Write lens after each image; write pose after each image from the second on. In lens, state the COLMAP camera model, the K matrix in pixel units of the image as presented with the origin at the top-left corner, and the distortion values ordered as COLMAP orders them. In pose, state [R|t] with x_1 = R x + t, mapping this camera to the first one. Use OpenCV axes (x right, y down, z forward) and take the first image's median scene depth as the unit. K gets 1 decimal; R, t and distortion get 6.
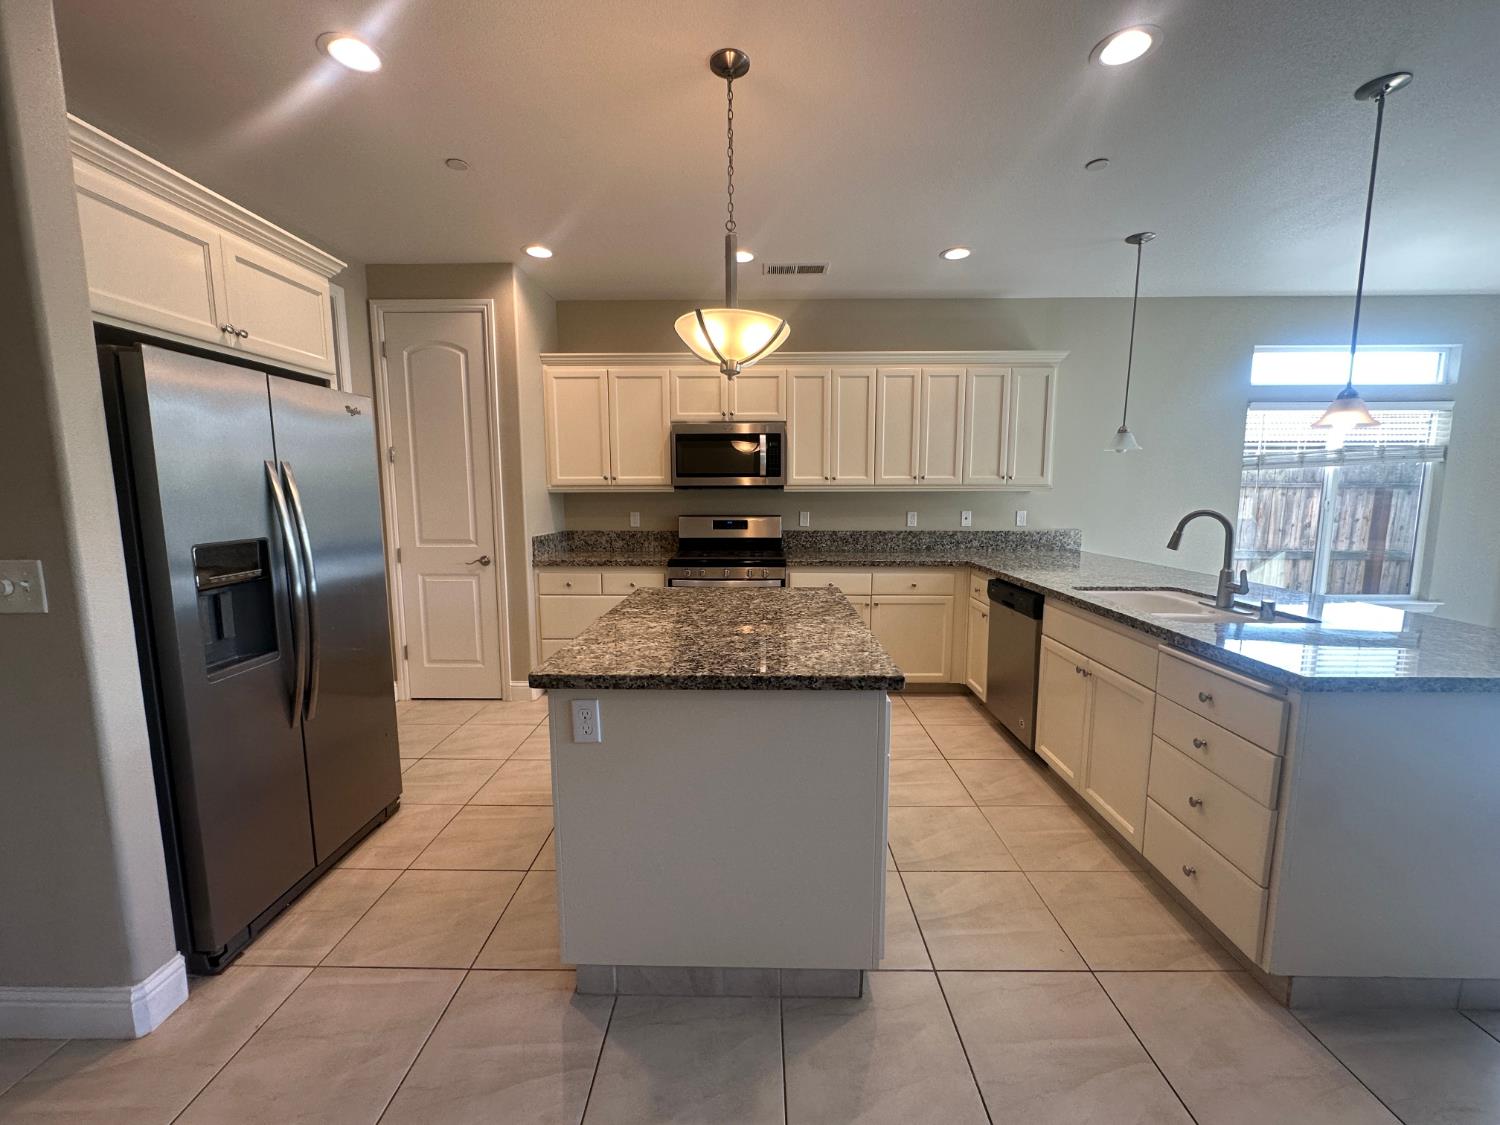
lens RADIAL K [[597.6, 0, 750.8], [0, 597.6, 563.9], [0, 0, 1]] dist [-0.004585, 0.000673]
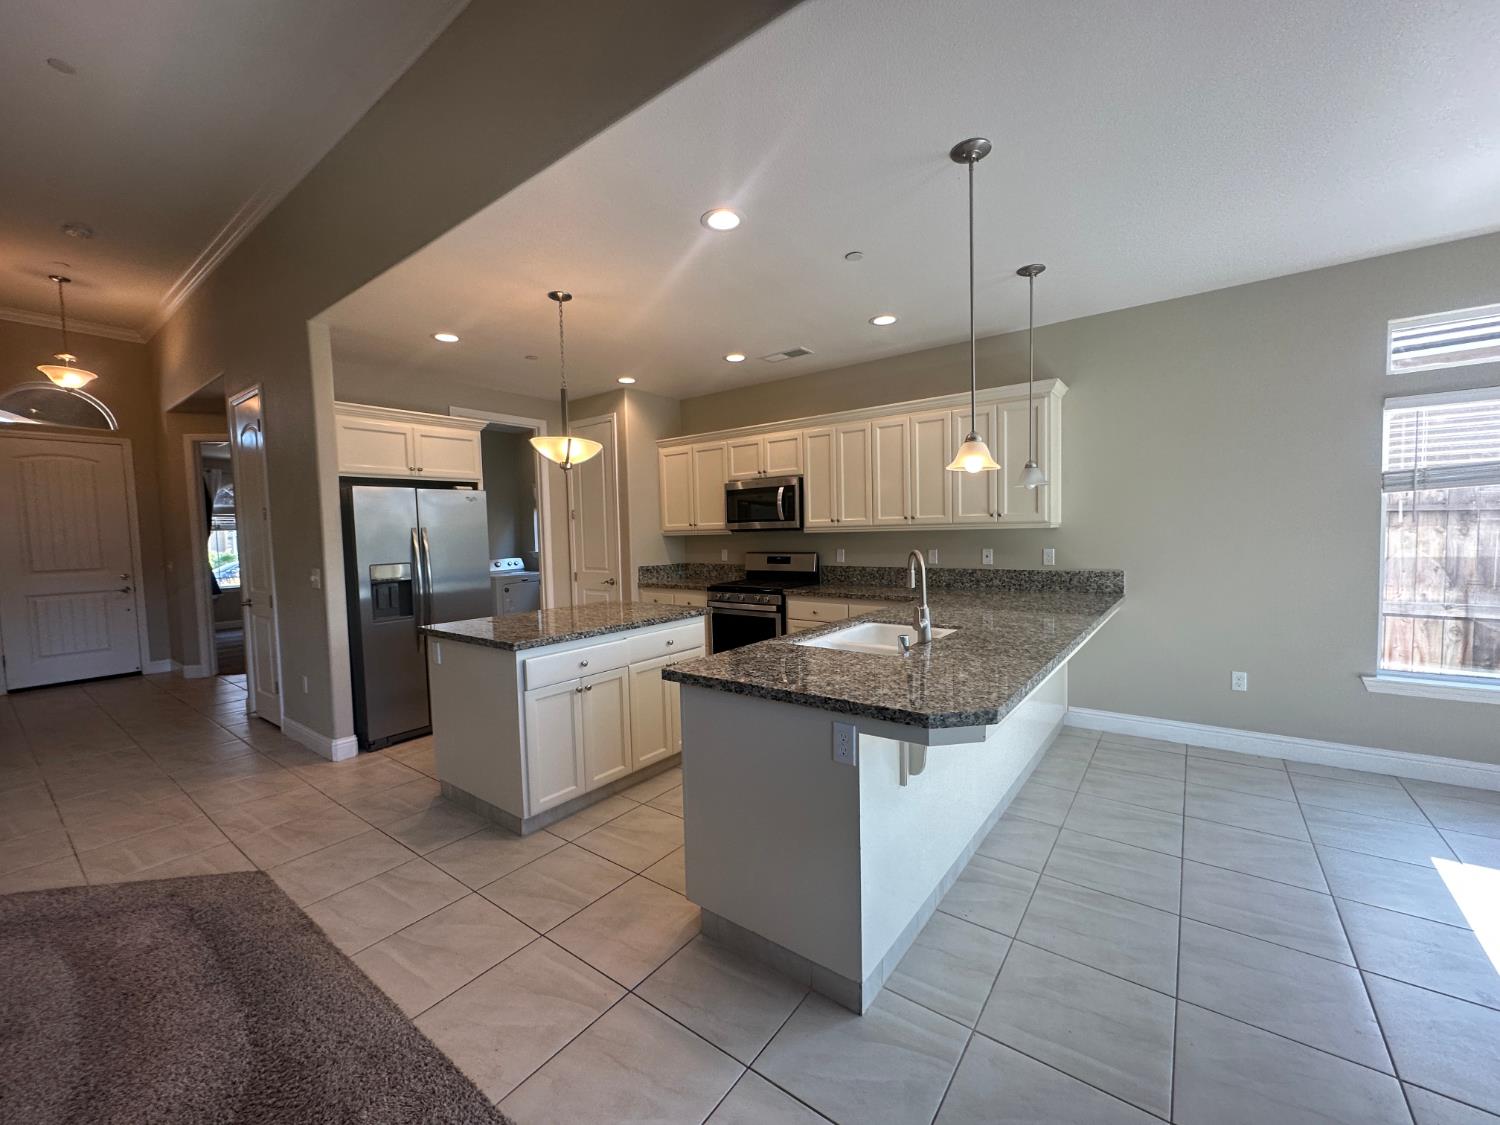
lens RADIAL K [[597.6, 0, 750.8], [0, 597.6, 563.9], [0, 0, 1]] dist [-0.004585, 0.000673]
pose [[0.808644, 0.015305, -0.588099, 0.680938], [-0.049727, 0.997862, -0.042407, -0.003522], [0.586193, 0.063537, 0.807676, -0.017419]]
